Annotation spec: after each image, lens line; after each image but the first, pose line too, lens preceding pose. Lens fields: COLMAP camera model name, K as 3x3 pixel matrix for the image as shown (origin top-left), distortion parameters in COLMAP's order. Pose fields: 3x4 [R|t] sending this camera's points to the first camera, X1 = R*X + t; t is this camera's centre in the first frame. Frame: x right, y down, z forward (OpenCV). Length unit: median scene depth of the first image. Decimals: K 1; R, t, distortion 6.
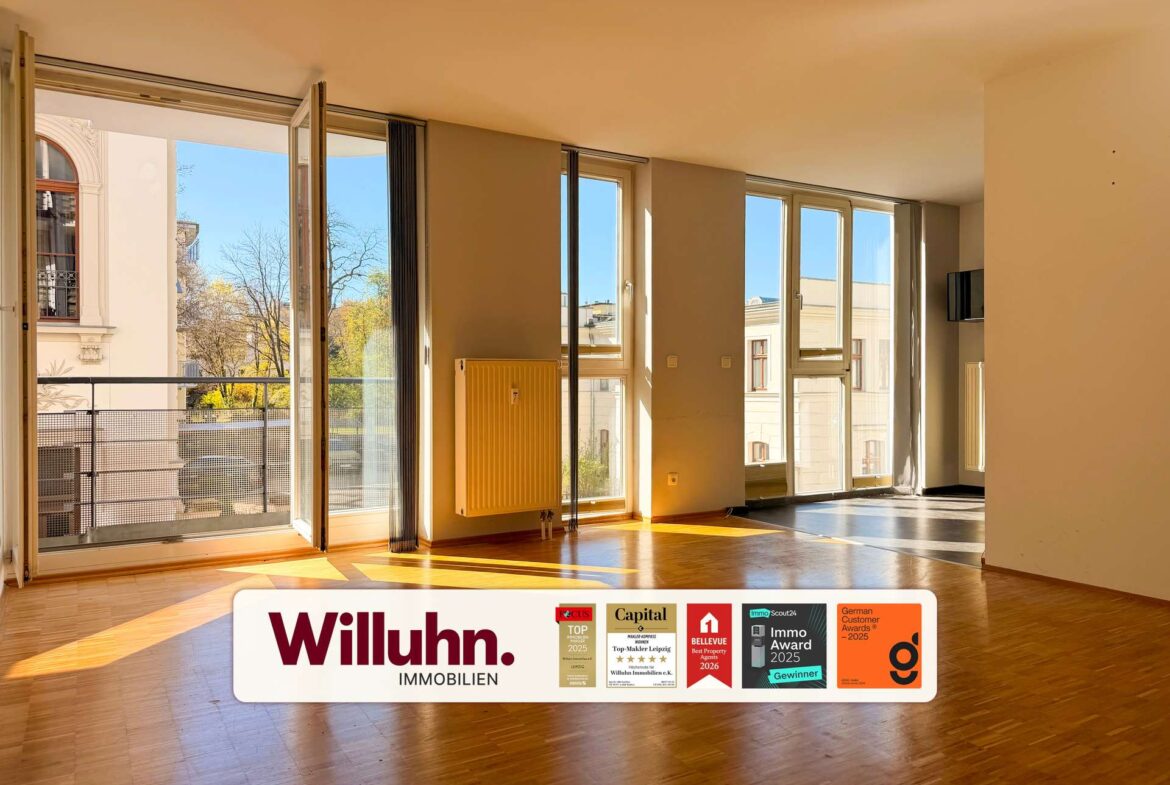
lens RADIAL K [[829.7, 0, 592.9], [0, 829.7, 385.1], [0, 0, 1]] dist [0.006060, -0.014080]
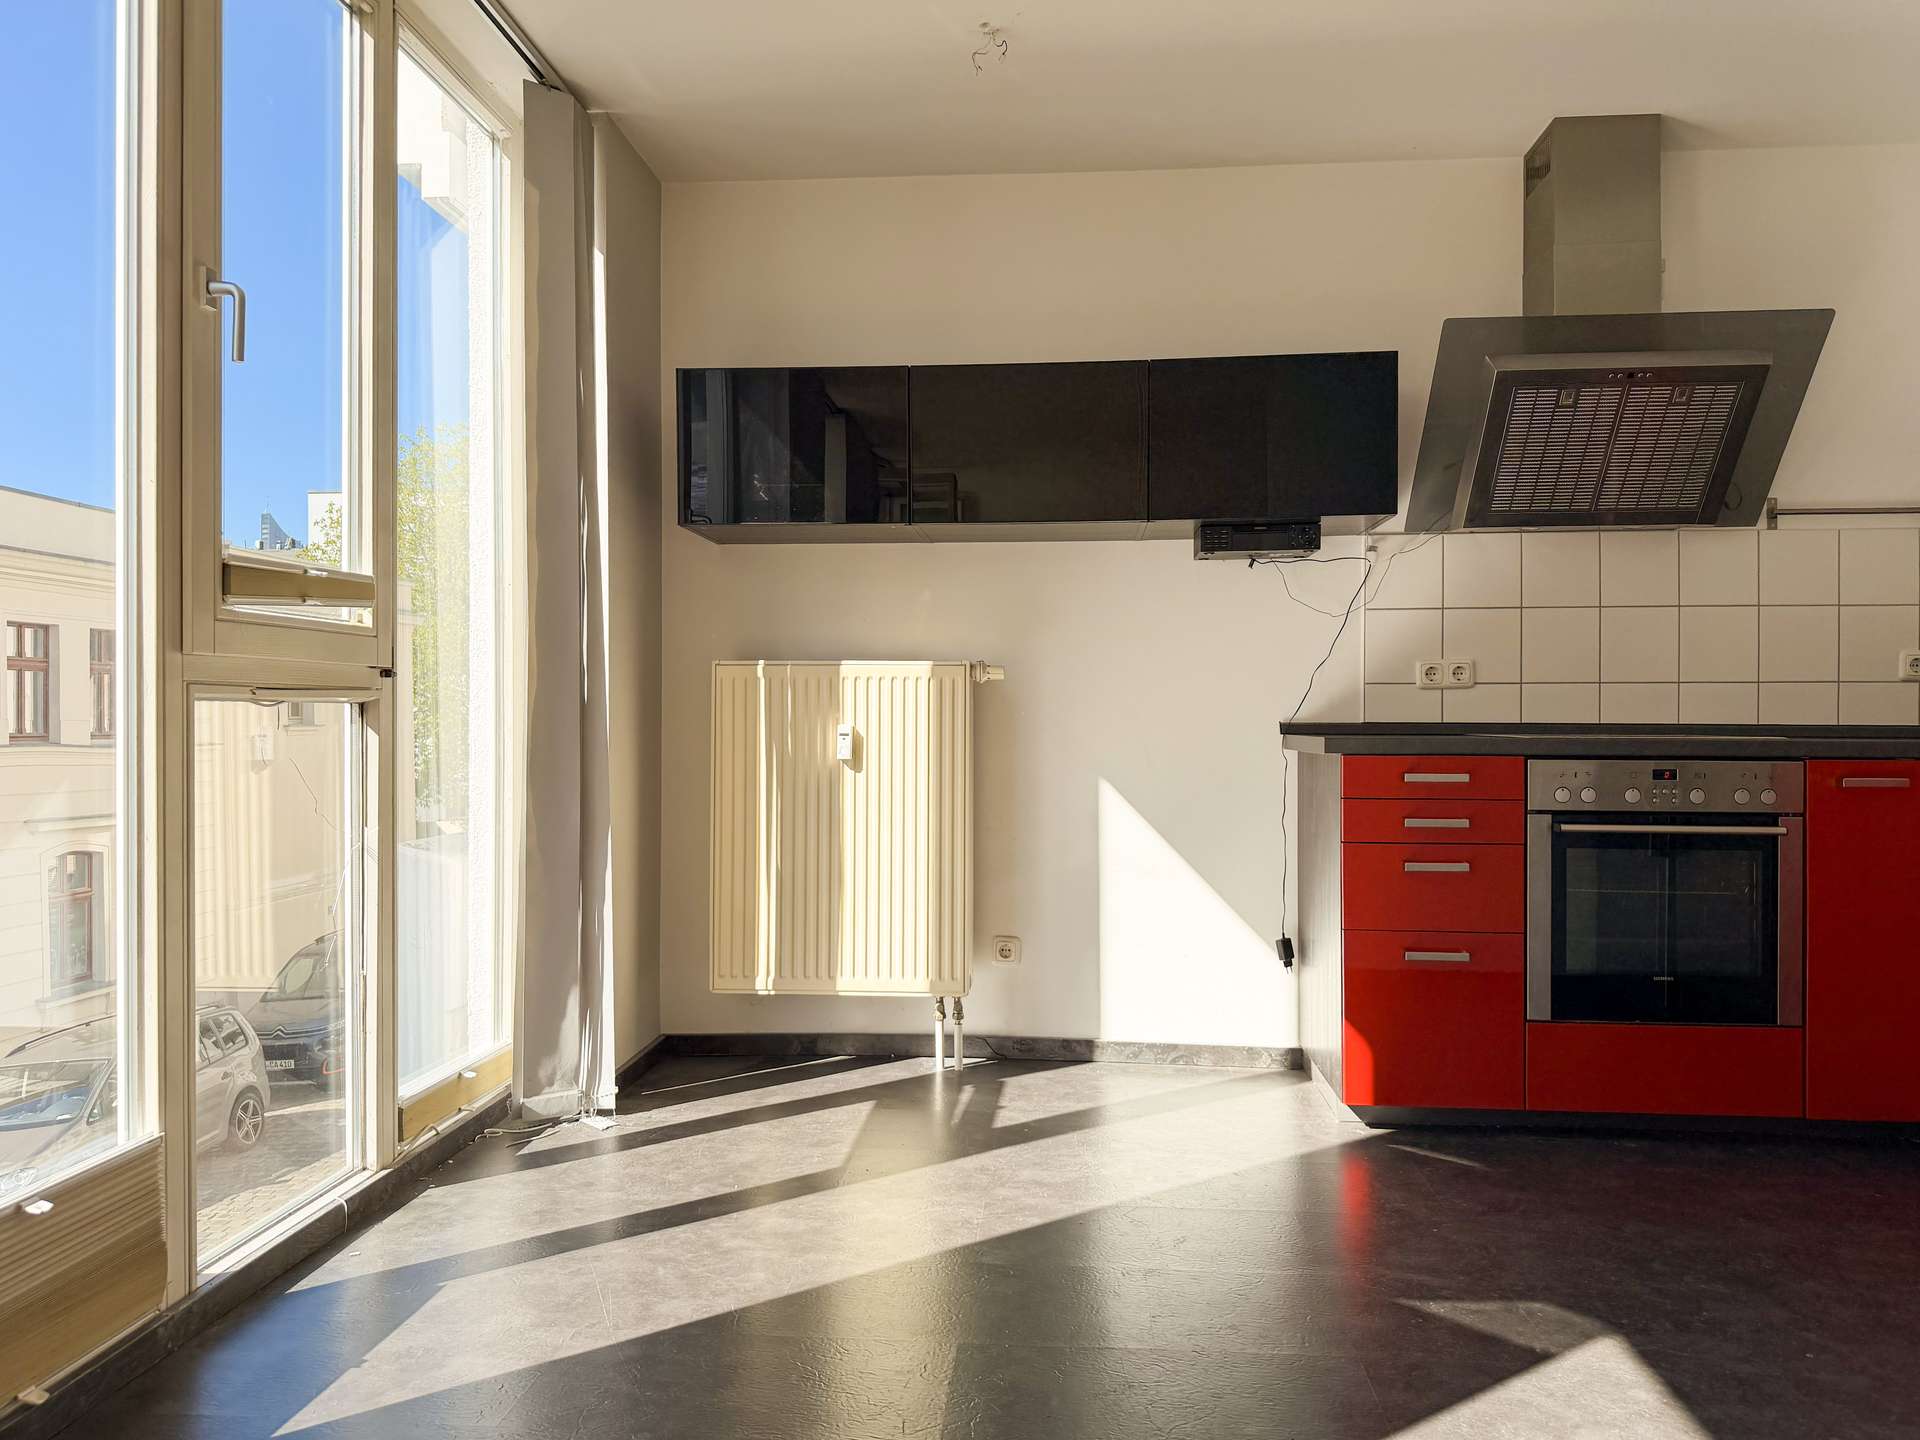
lens RADIAL K [[1393.7, 0, 964.5], [0, 1393.7, 722.3], [0, 0, 1]] dist [0.007630, -0.017027]
pose [[0.598688, 0.000904, 0.800982, 0.085169], [0.001892, 0.999995, -0.002543, -0.002102], [-0.800980, 0.003038, 0.598683, 0.654536]]
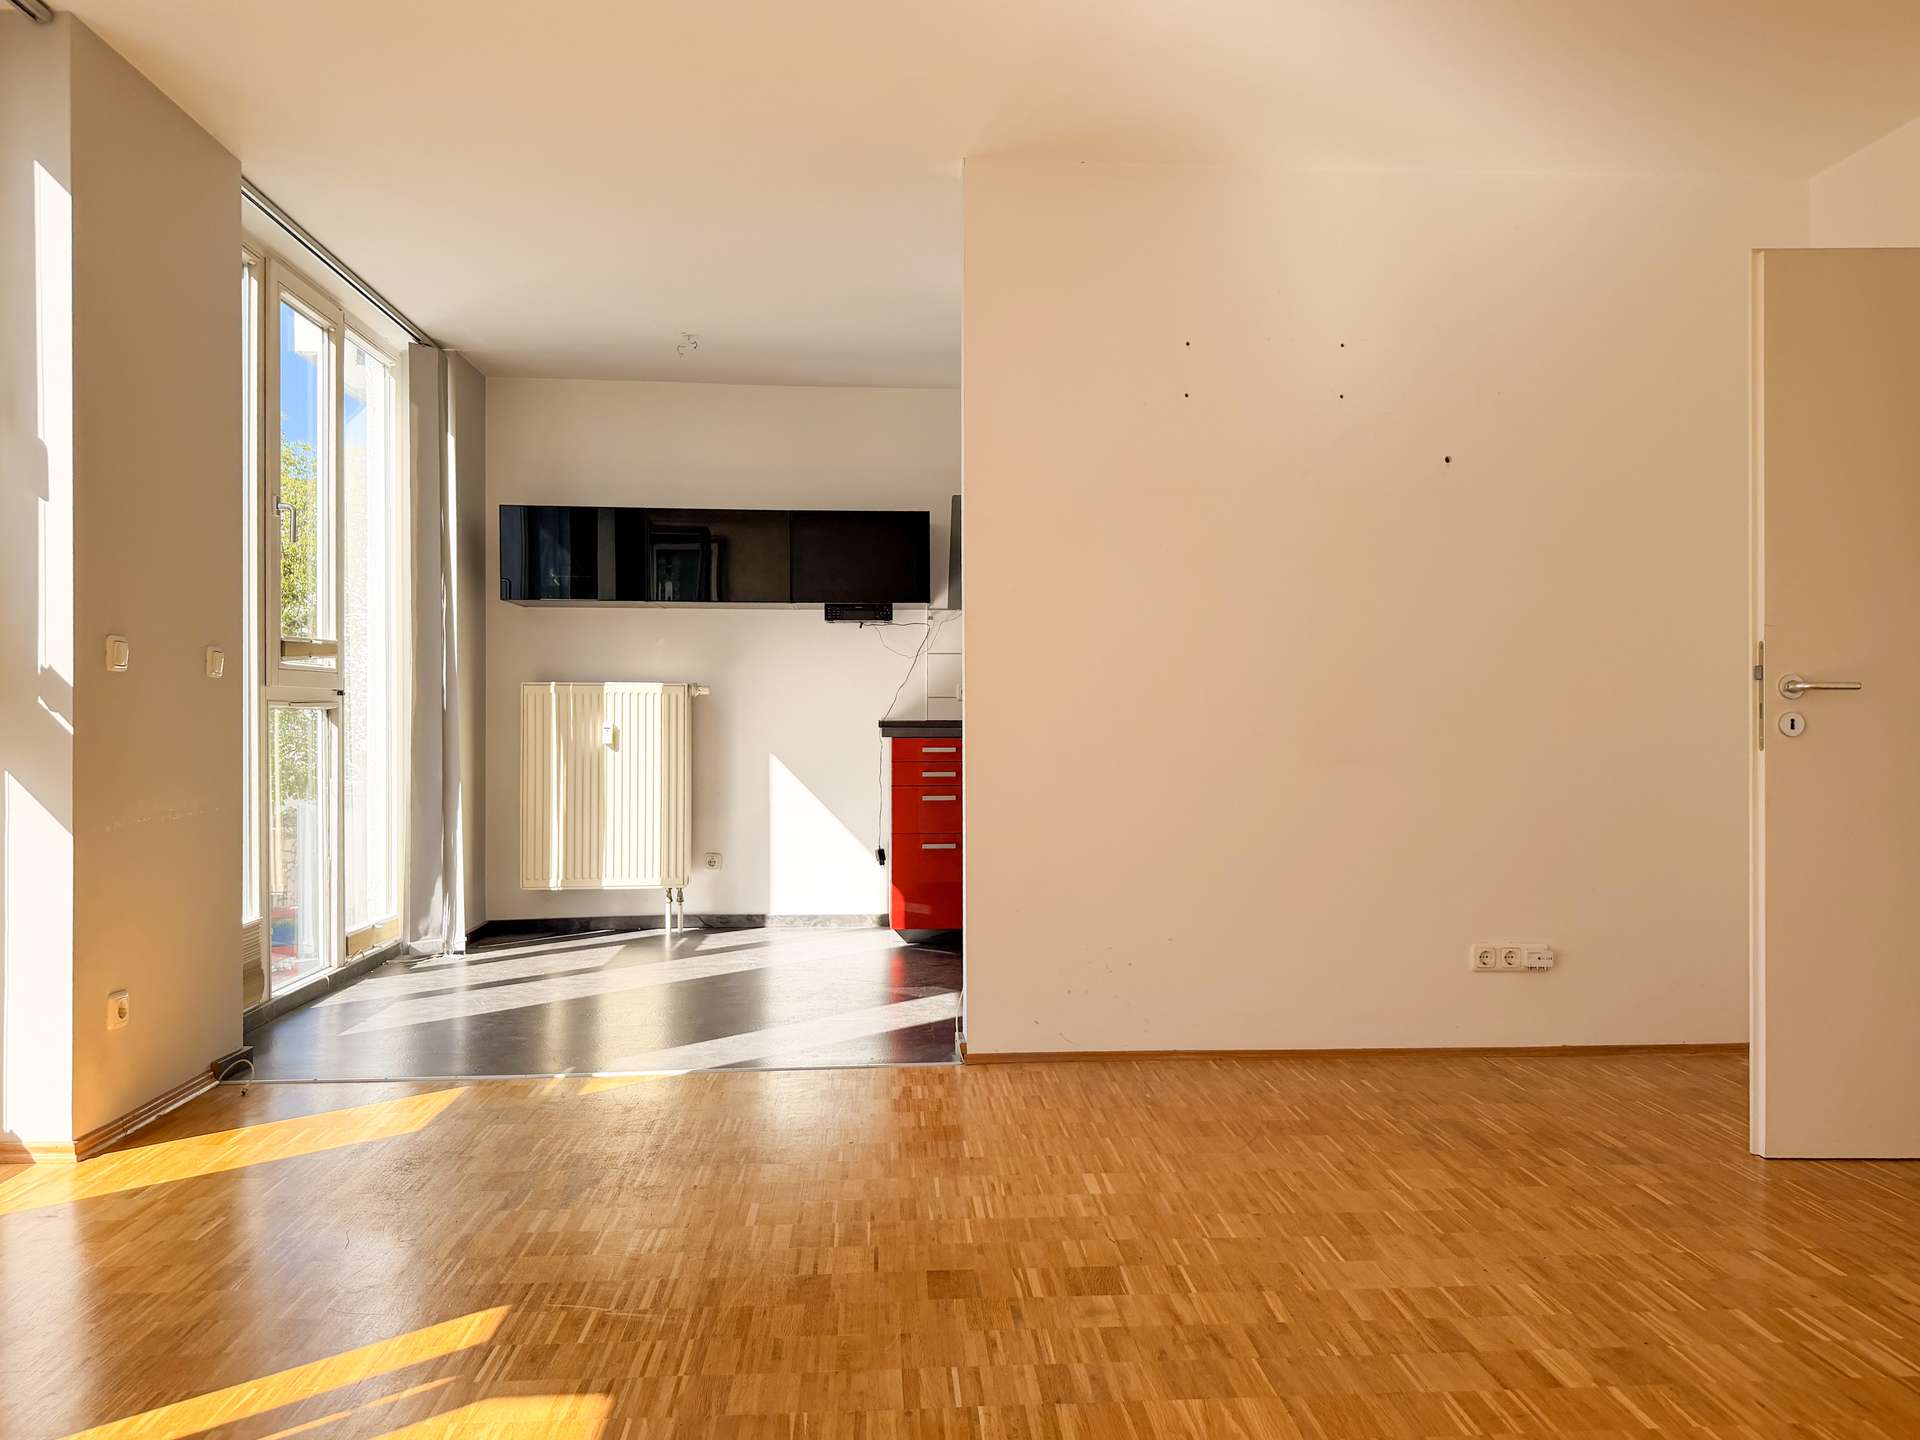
lens RADIAL K [[1393.7, 0, 1016.7], [0, 1393.7, 726.2], [0, 0, 1]] dist [0.007630, -0.017027]
pose [[0.435675, -0.001445, 0.900103, -0.213345], [0.004416, 0.999990, -0.000533, 0.001746], [-0.900093, 0.004207, 0.435677, 0.376832]]
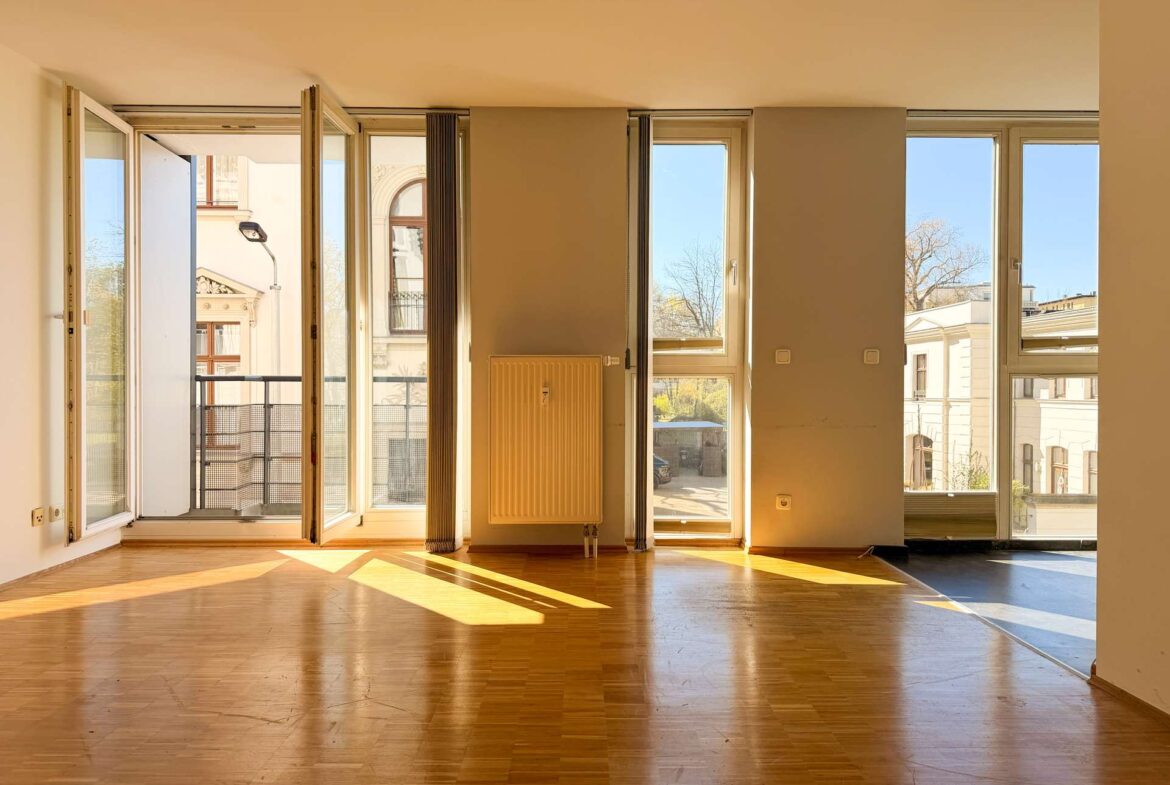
lens RADIAL K [[829.7, 0, 583.0], [0, 829.7, 388.6], [0, 0, 1]] dist [0.006060, -0.014080]
pose [[0.856168, 0.006863, -0.516653, 0.298930], [-0.008194, 0.999966, -0.000295, 0.003915], [0.516633, 0.004486, 0.856195, 0.178504]]
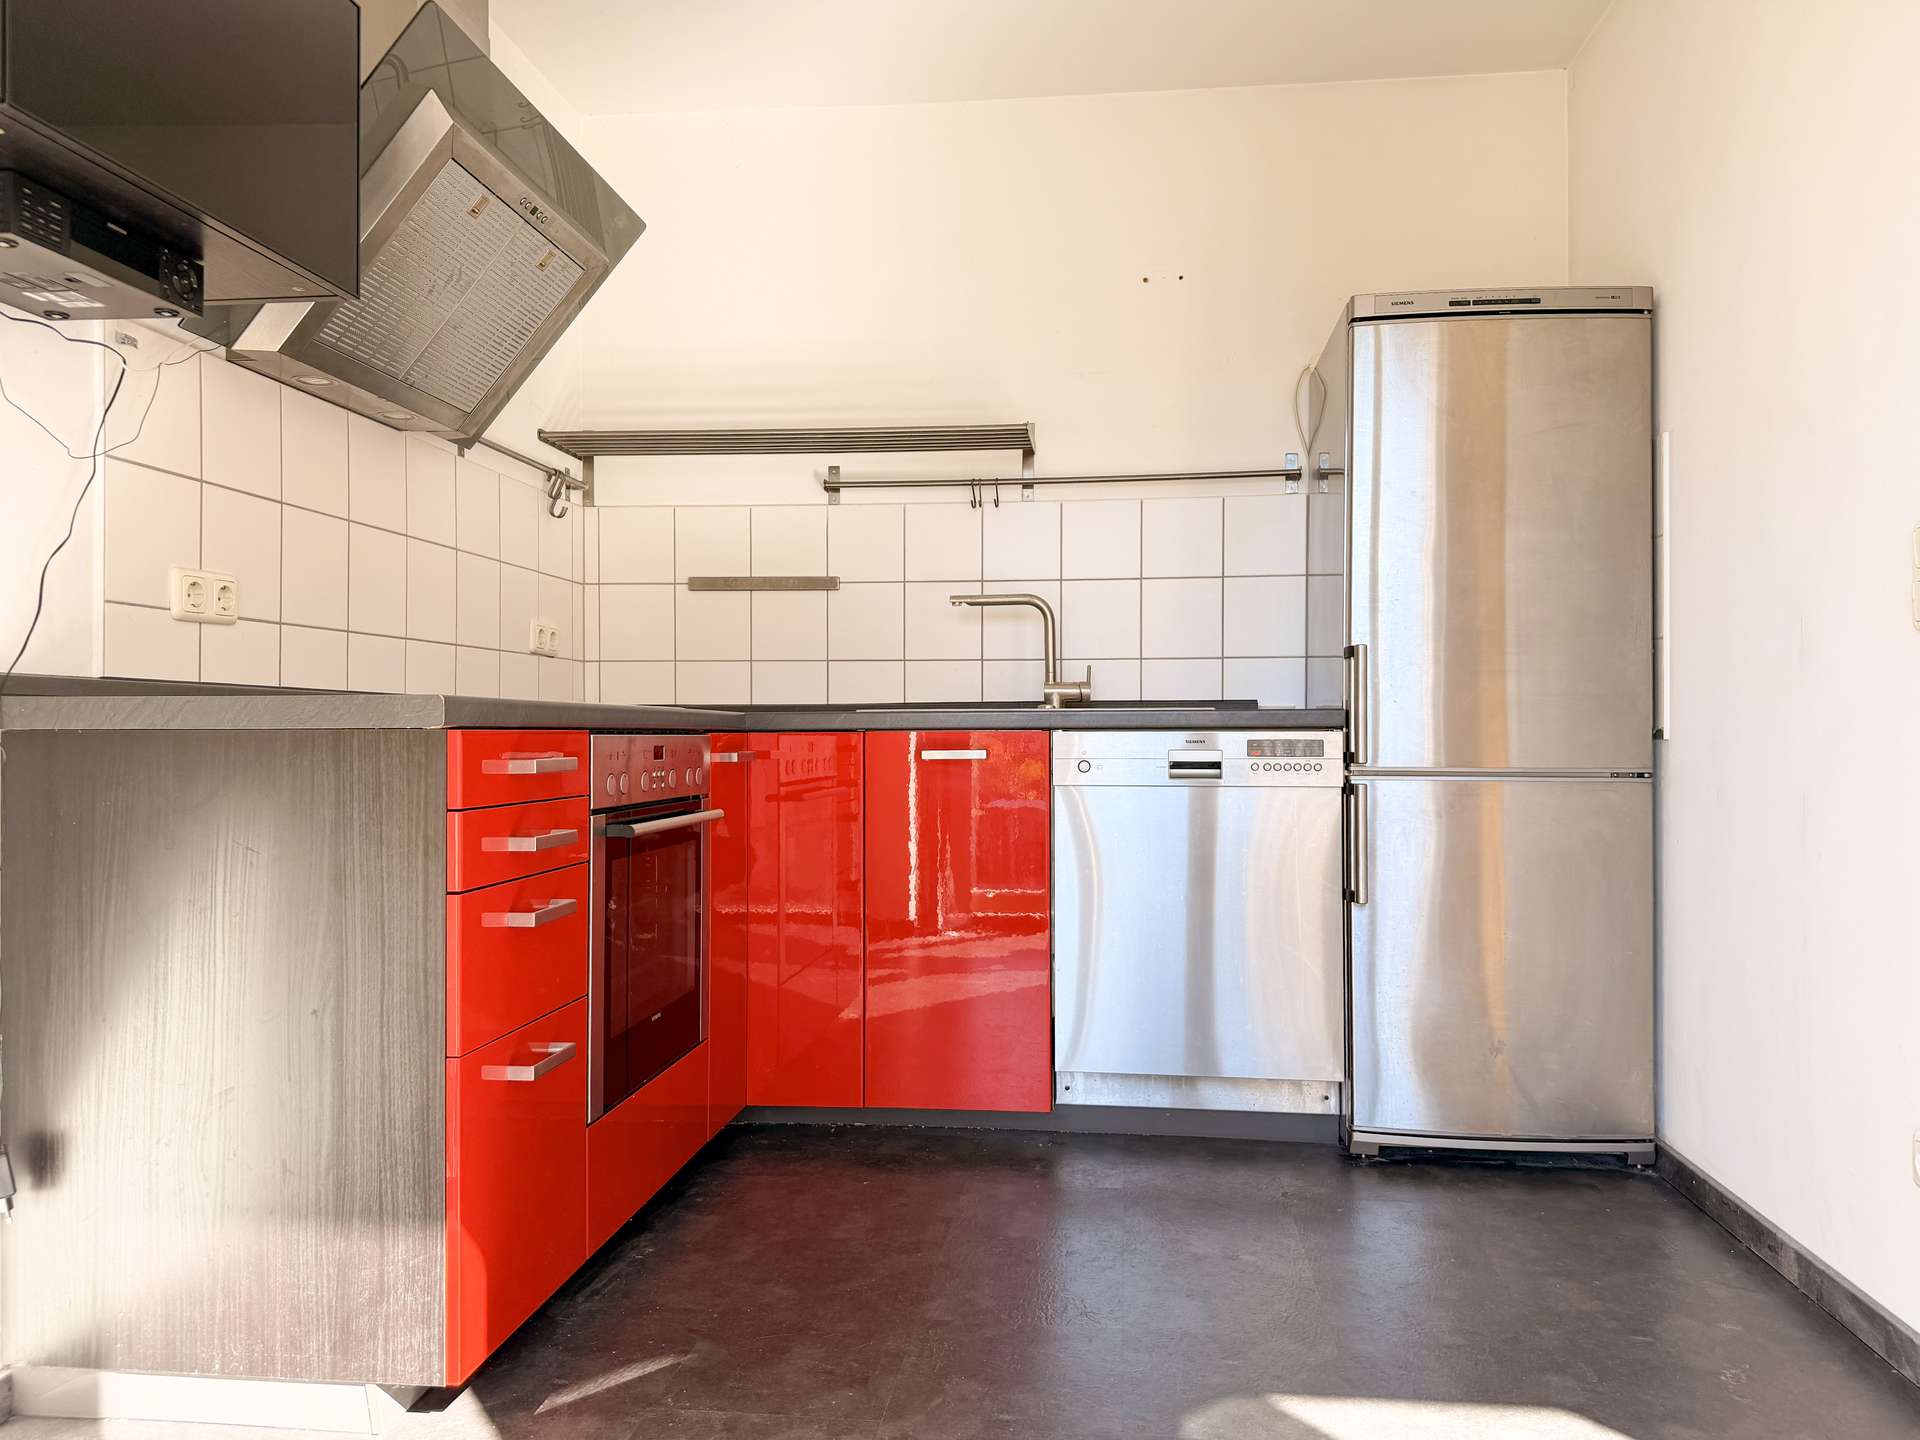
lens RADIAL K [[1393.7, 0, 959.3], [0, 1393.7, 725.0], [0, 0, 1]] dist [0.007630, -0.017027]
pose [[-0.787684, 0.010806, 0.615984, 0.338010], [0.010689, 0.999935, -0.003873, 0.011025], [-0.615986, 0.003534, -0.787749, 1.010608]]
